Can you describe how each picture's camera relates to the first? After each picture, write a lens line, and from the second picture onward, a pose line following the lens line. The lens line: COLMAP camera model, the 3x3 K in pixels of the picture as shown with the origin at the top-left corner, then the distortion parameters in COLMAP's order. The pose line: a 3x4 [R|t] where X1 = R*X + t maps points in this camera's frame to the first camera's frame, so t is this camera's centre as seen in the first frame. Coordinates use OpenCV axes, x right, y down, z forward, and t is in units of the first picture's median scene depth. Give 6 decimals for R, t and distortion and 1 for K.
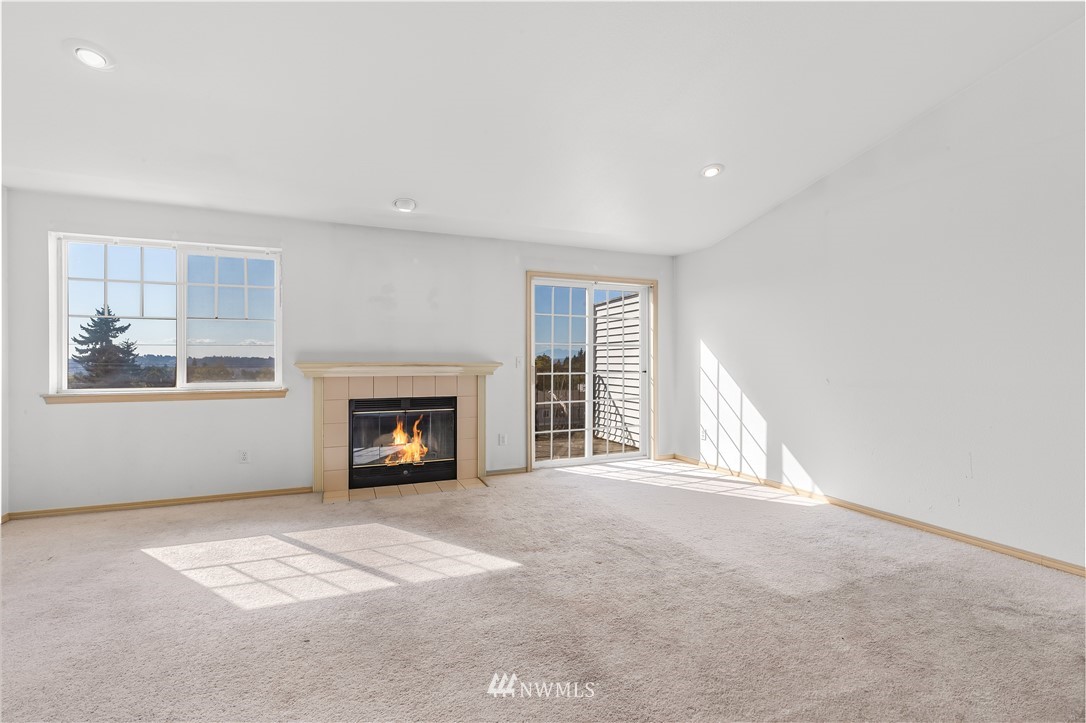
lens RADIAL K [[491.1, 0, 546.3], [0, 491.1, 359.7], [0, 0, 1]] dist [0.006200, -0.001113]
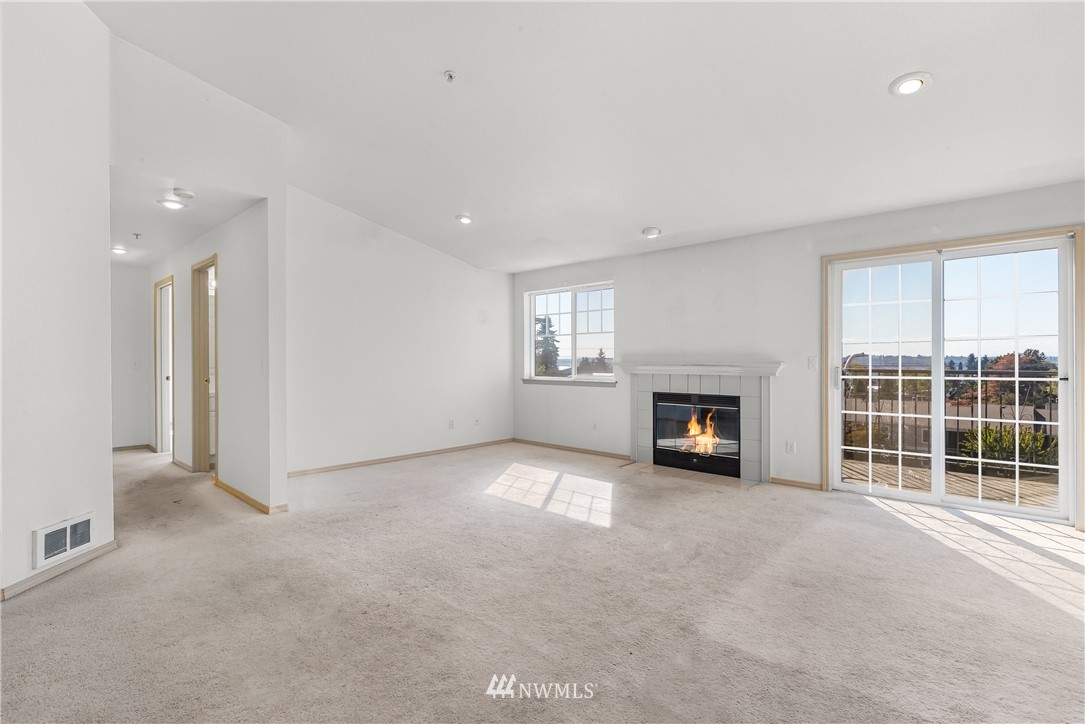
lens RADIAL K [[522.3, 0, 533.3], [0, 522.3, 362.9], [0, 0, 1]] dist [-0.003112, -0.000756]
pose [[0.389964, 0.004821, -0.920818, 0.662845], [0.004504, 0.999964, 0.007142, -0.003352], [0.920819, -0.006932, 0.389928, 0.196743]]
